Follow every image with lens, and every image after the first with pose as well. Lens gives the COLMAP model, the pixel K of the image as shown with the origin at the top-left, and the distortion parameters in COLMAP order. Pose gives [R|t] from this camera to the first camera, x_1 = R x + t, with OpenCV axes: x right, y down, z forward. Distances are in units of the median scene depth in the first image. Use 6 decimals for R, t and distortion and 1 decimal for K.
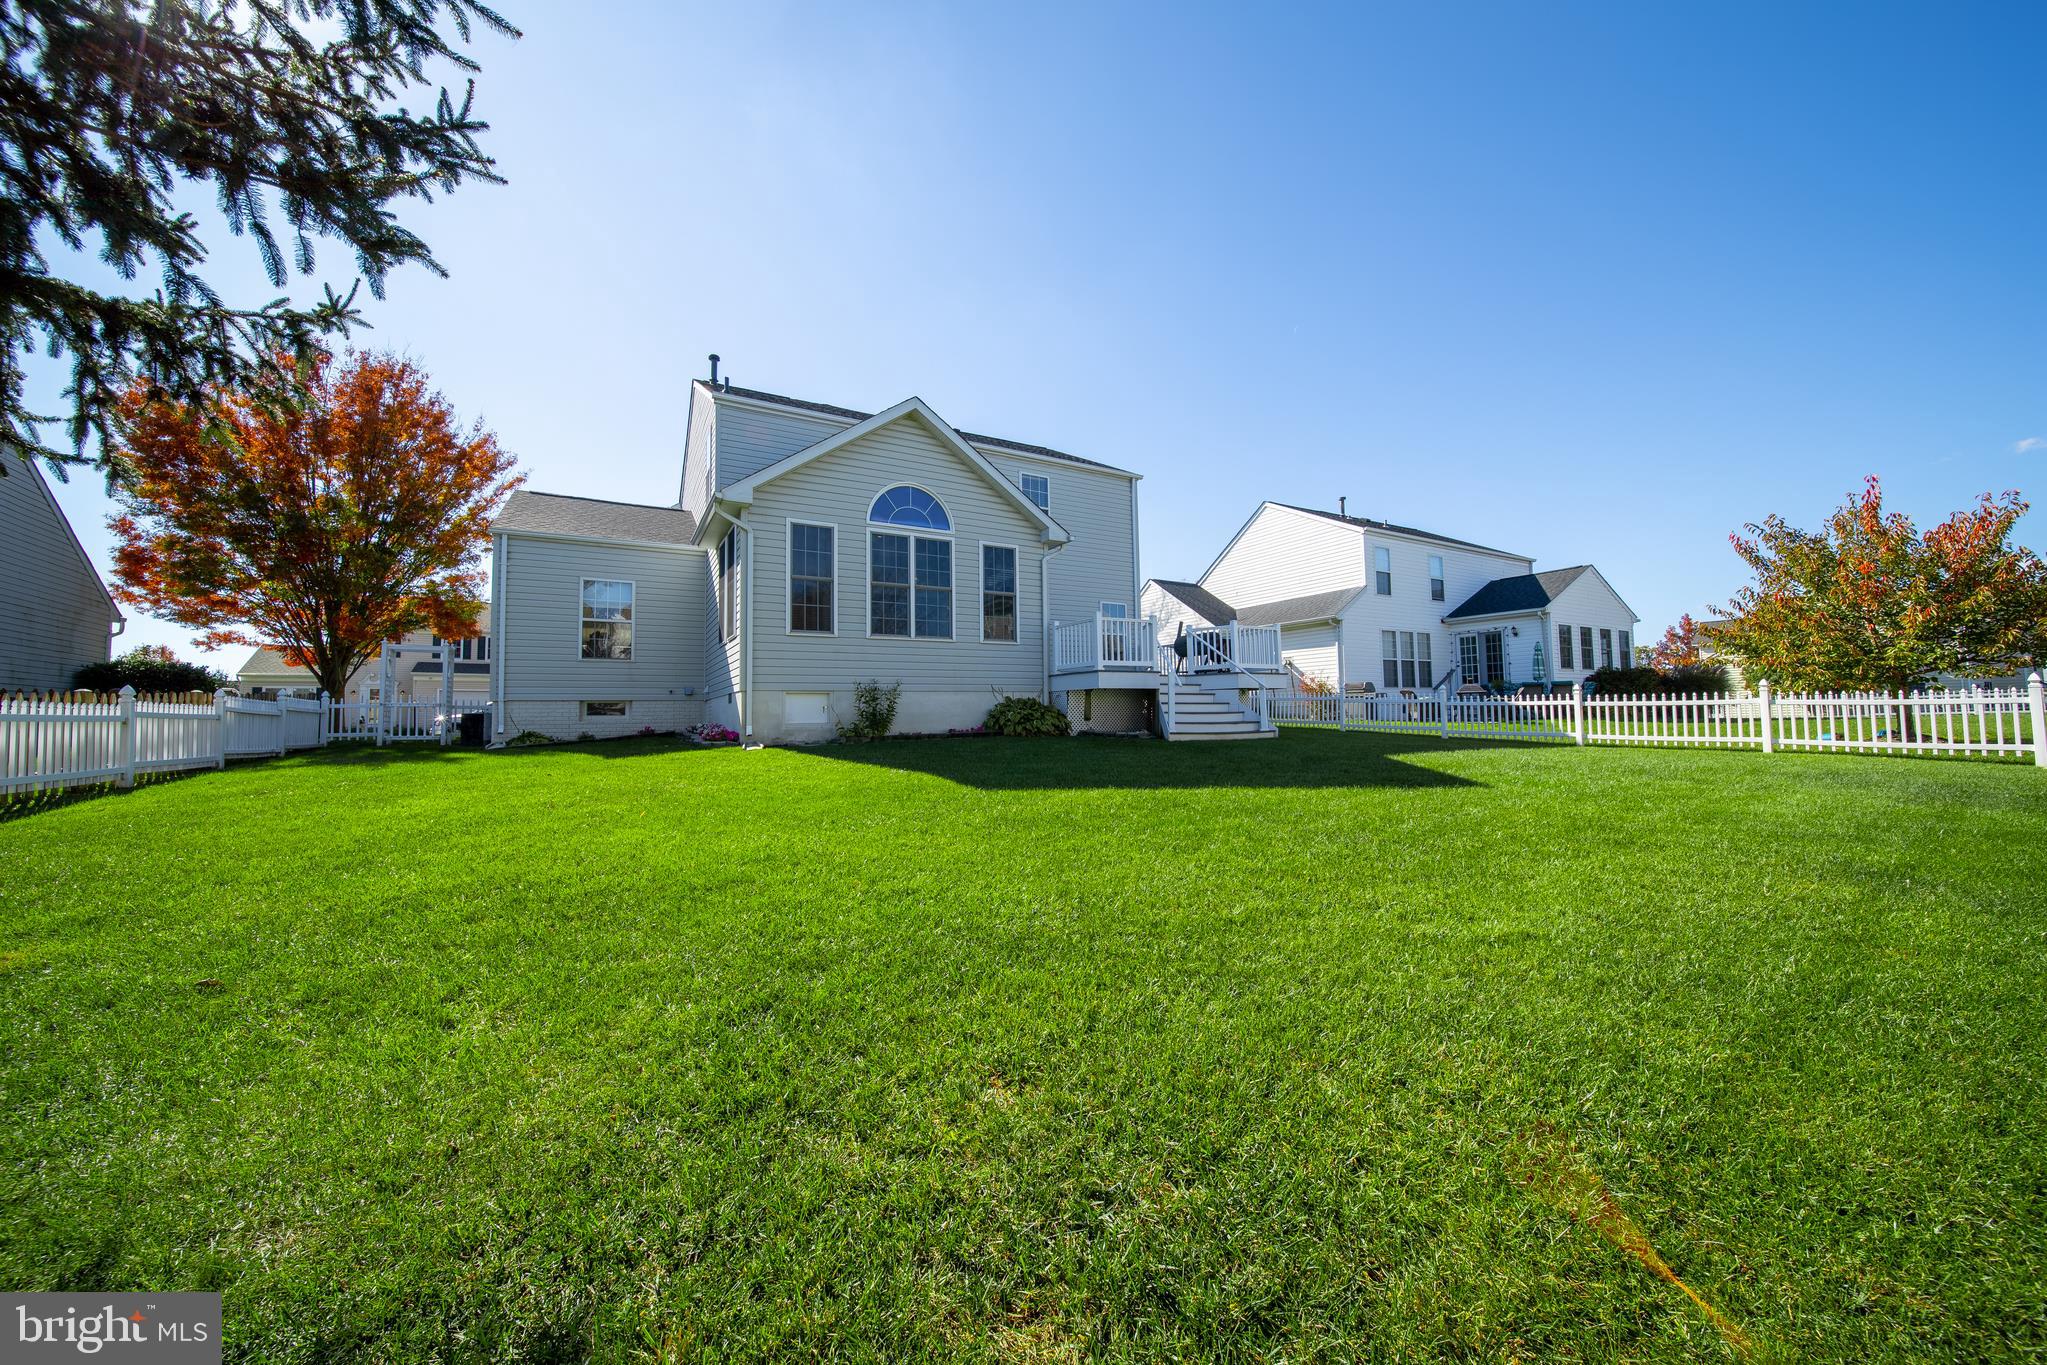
lens RADIAL K [[718.4, 0, 1018.3], [0, 718.4, 675.5], [0, 0, 1]] dist [0.000390, -0.002324]
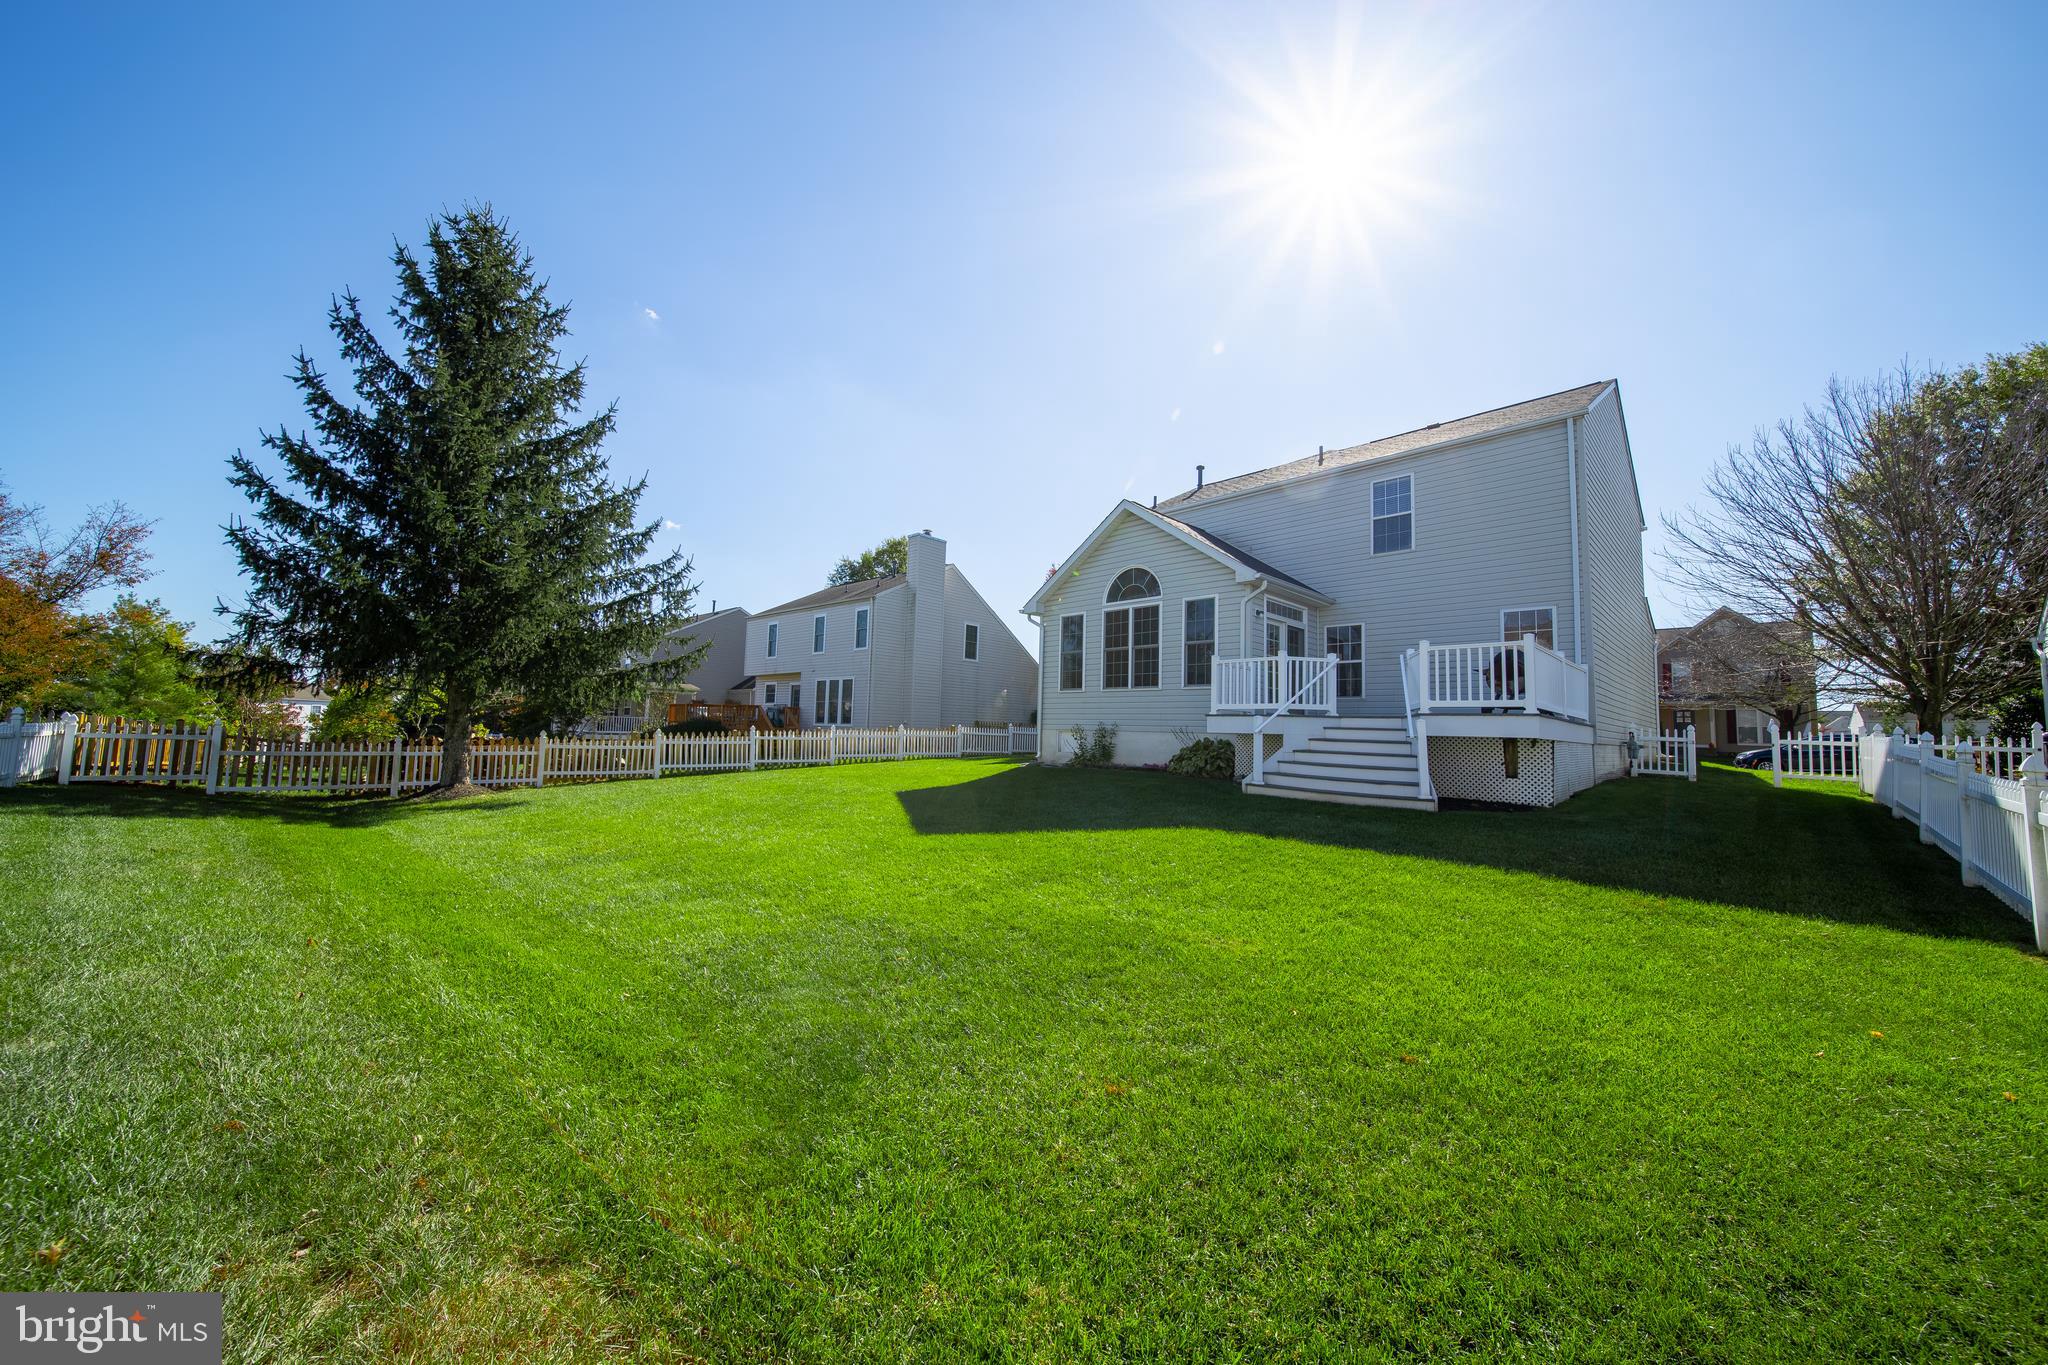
lens RADIAL K [[716.0, 0, 1018.3], [0, 716.0, 676.1], [0, 0, 1]] dist [0.000599, -0.002646]
pose [[0.220959, -0.068499, -0.972875, 1.009196], [-0.009473, 0.997333, -0.072373, 0.016788], [0.975237, 0.025208, 0.219720, 0.532723]]
